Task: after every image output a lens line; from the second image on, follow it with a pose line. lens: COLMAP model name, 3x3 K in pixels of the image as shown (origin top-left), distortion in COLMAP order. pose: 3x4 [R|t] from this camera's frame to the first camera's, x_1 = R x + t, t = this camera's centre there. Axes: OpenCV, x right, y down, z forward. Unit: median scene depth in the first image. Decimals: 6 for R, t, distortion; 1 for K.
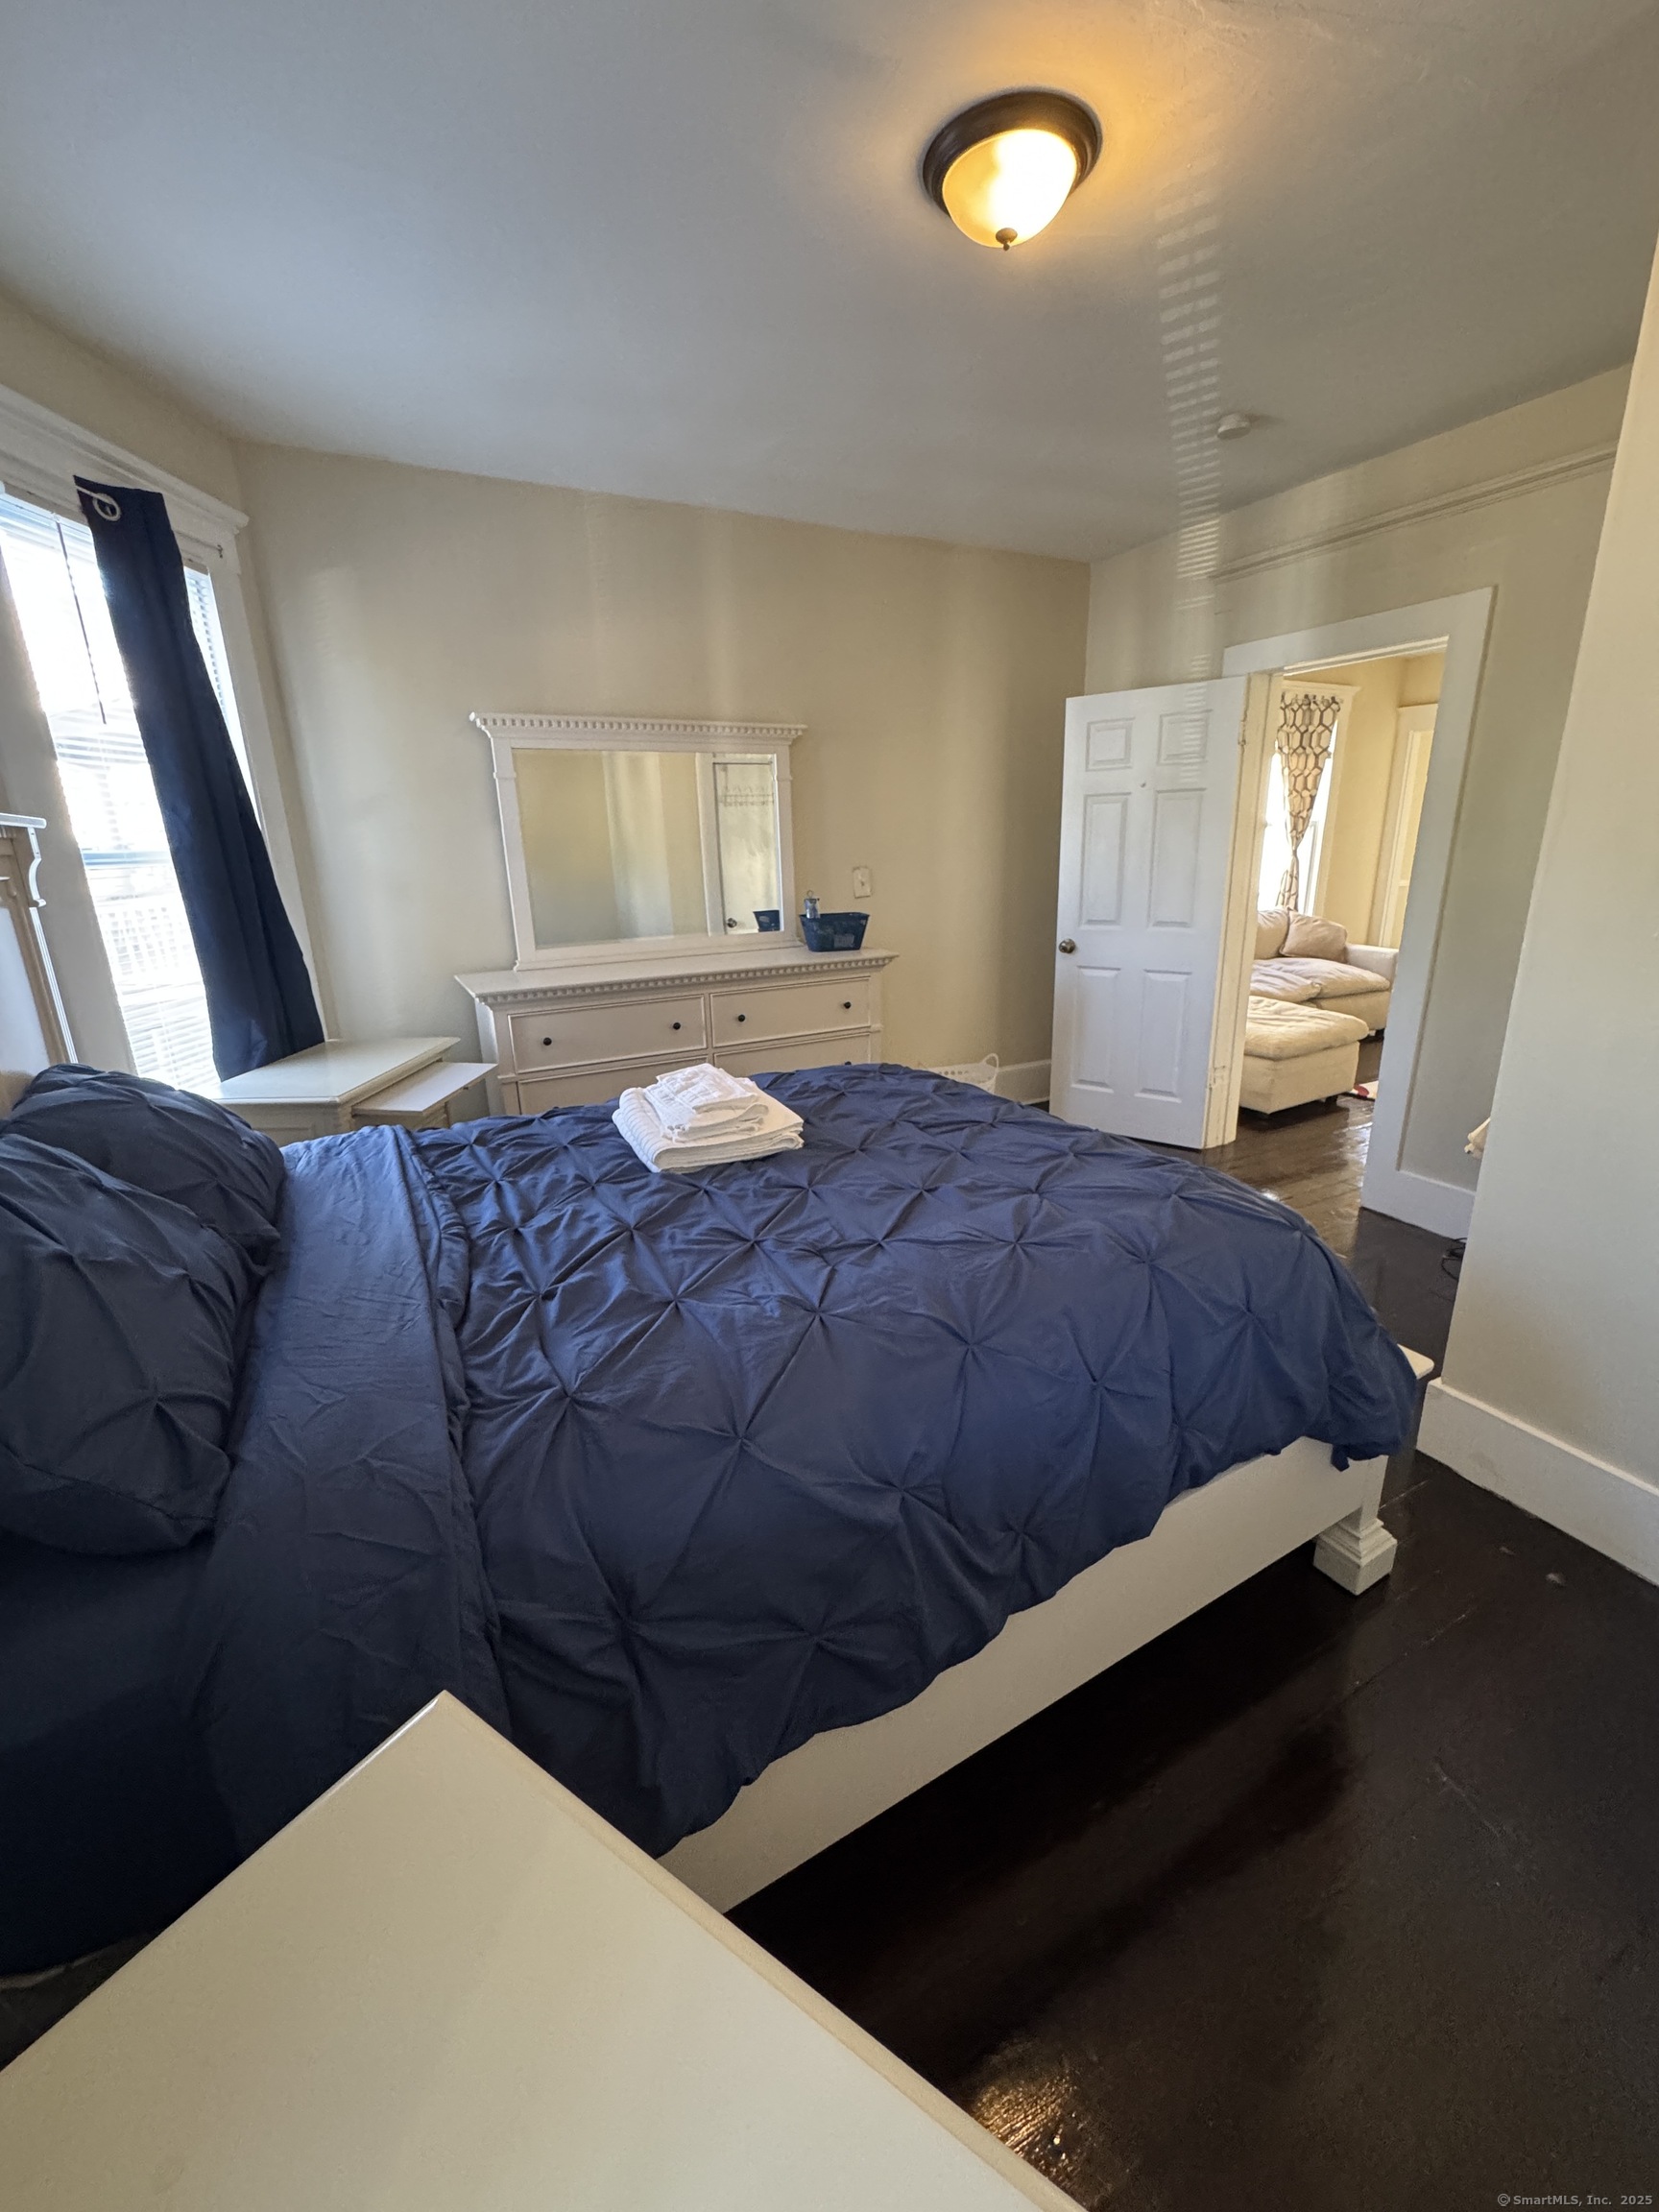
lens RADIAL K [[885.0, 0, 834.4], [0, 885.0, 1100.3], [0, 0, 1]] dist [-0.003752, 0.000592]
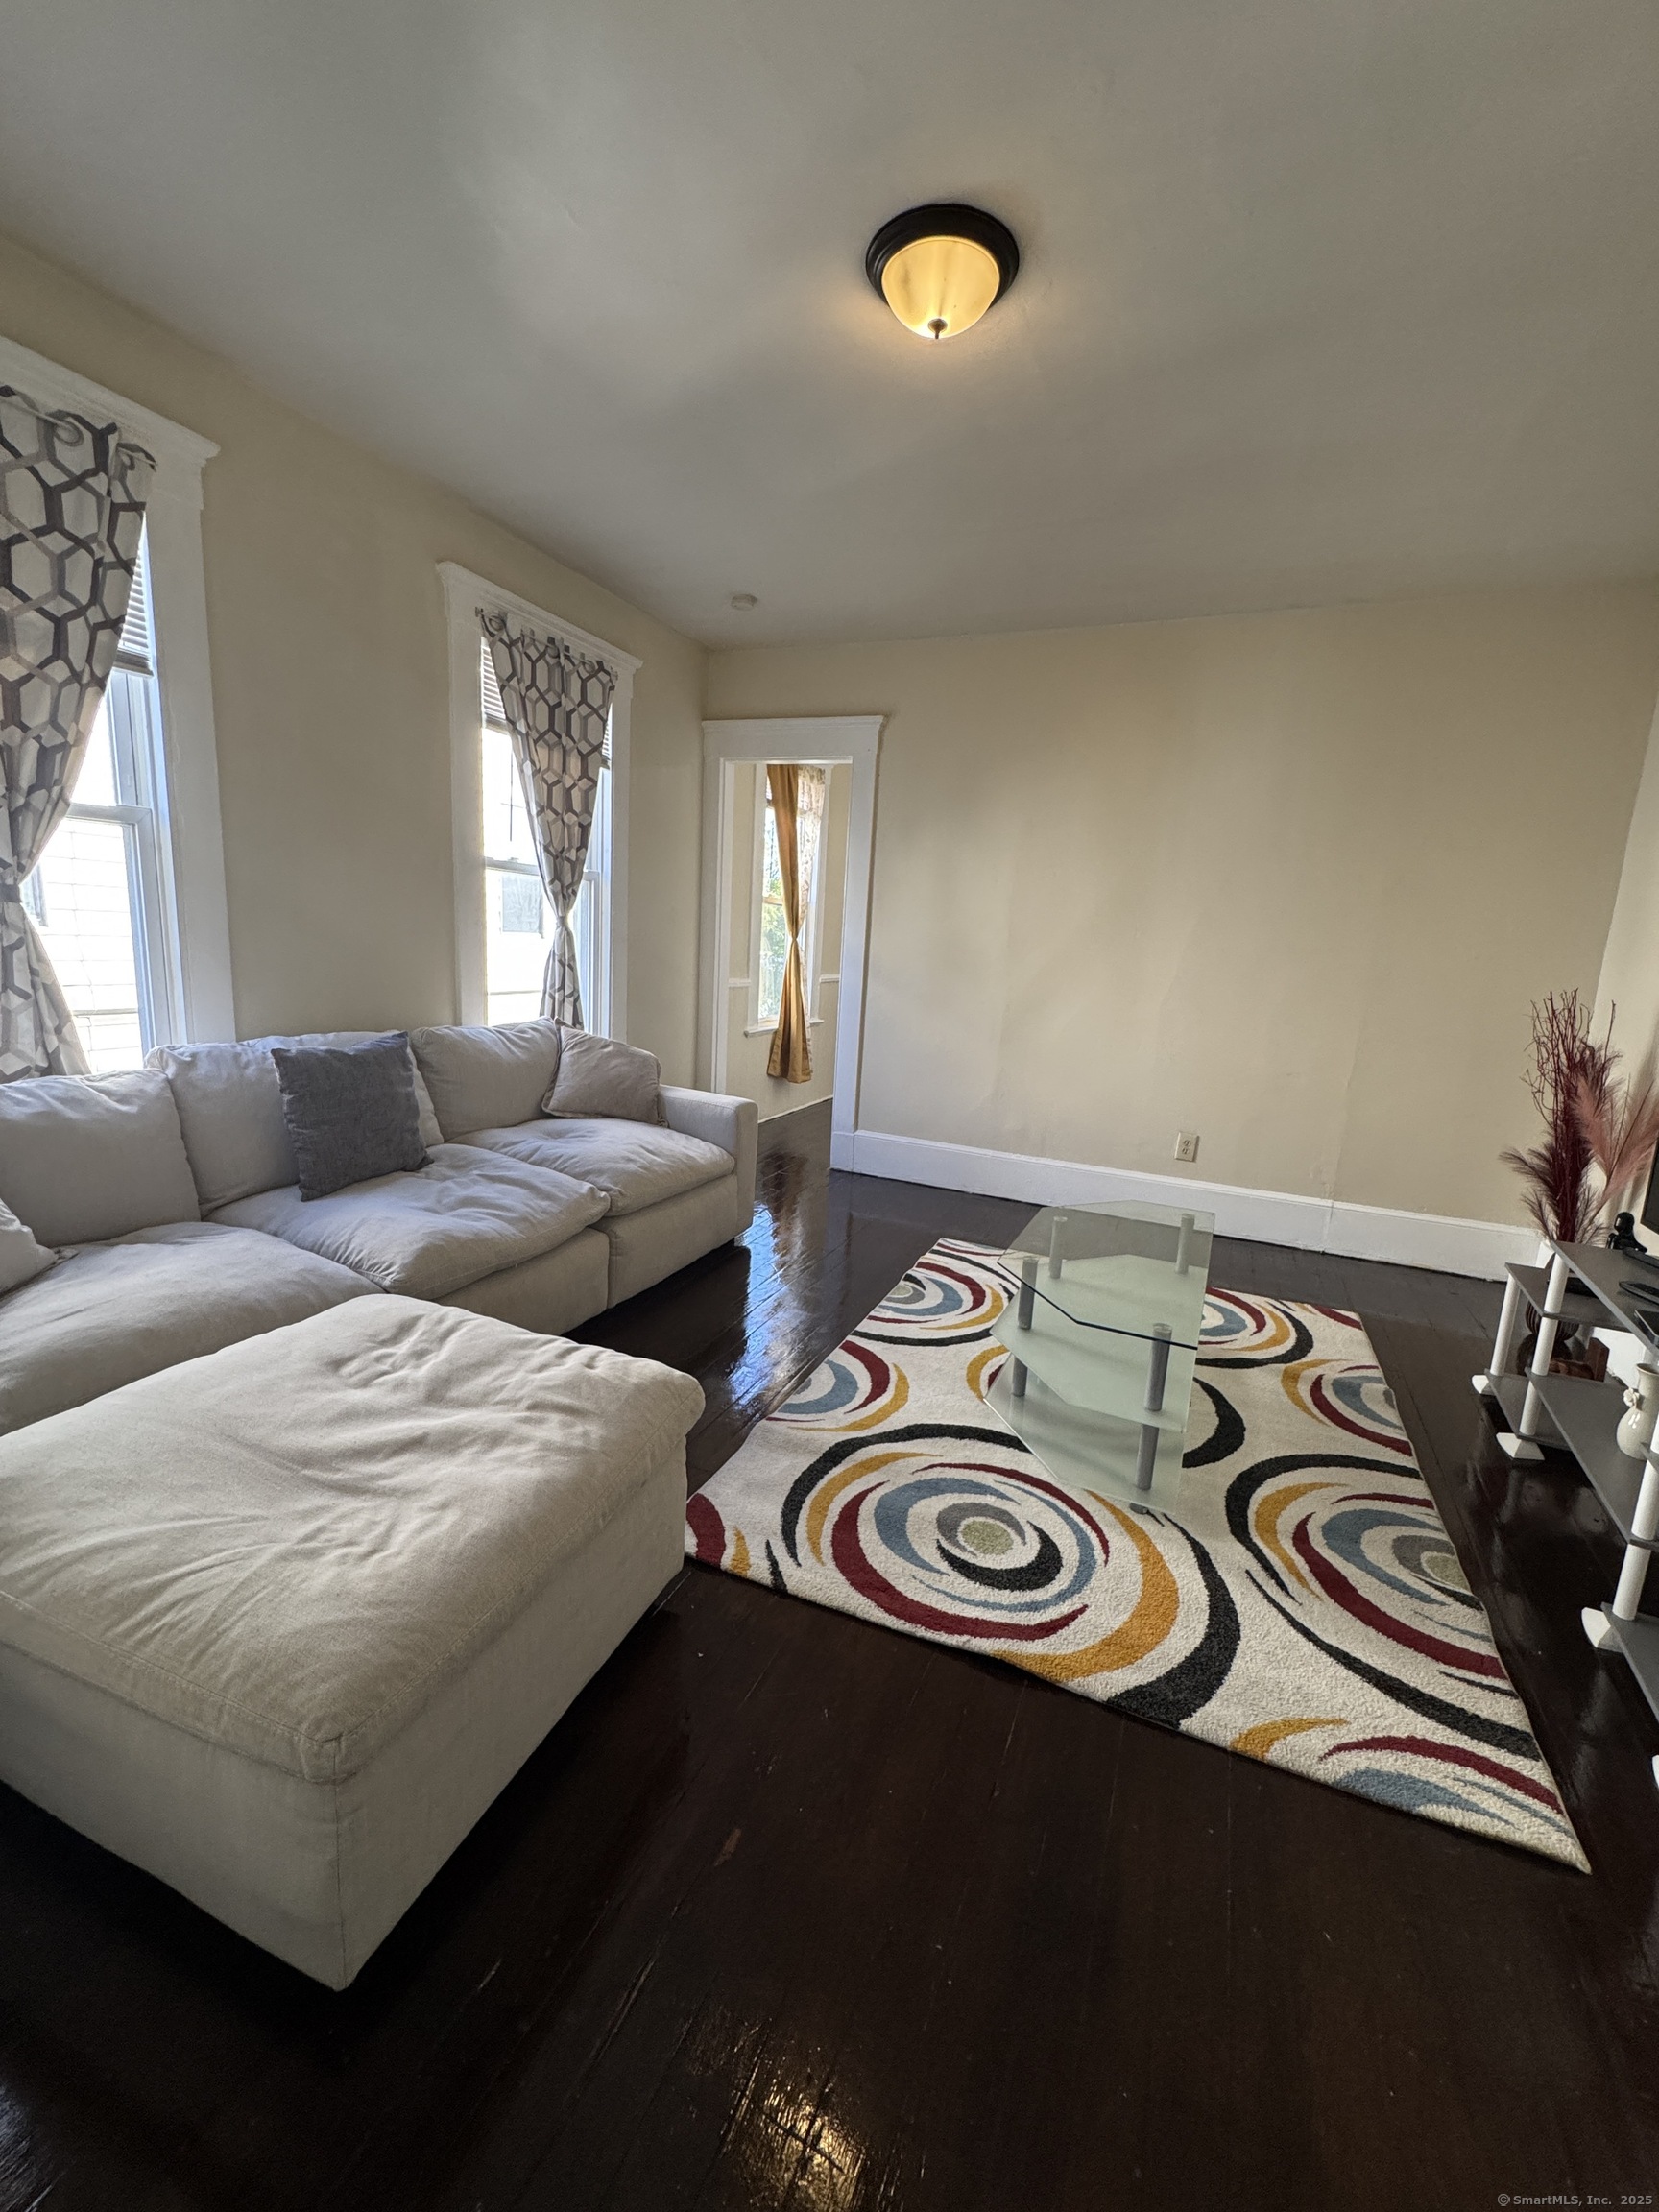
lens RADIAL K [[885.0, 0, 834.4], [0, 885.0, 1100.3], [0, 0, 1]] dist [-0.003752, 0.000592]
pose [[0.777747, -0.047972, 0.626744, 0.307578], [0.108786, 0.992310, -0.059043, -0.120727], [-0.619092, 0.114102, 0.776985, 0.488542]]
